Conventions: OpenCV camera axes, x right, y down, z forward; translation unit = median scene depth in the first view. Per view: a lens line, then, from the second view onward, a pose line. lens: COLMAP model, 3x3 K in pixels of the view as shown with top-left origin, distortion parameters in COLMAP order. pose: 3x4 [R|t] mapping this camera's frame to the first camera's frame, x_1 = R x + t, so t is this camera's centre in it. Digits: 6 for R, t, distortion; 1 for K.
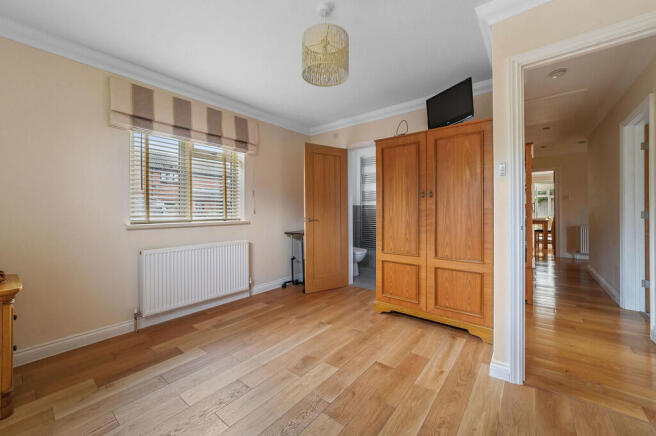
lens RADIAL K [[255.2, 0, 326.6], [0, 255.2, 214.8], [0, 0, 1]] dist [-0.011892, 0.002391]
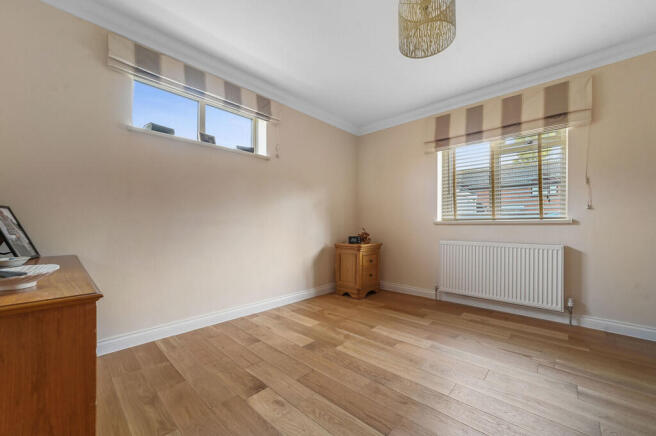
lens RADIAL K [[255.2, 0, 327.3], [0, 255.2, 221.9], [0, 0, 1]] dist [-0.011892, 0.002391]
pose [[-0.061949, -0.002395, -0.998076, 0.579293], [-0.008746, 0.999960, -0.001857, 0.049431], [0.998041, 0.008614, -0.061968, 0.455937]]
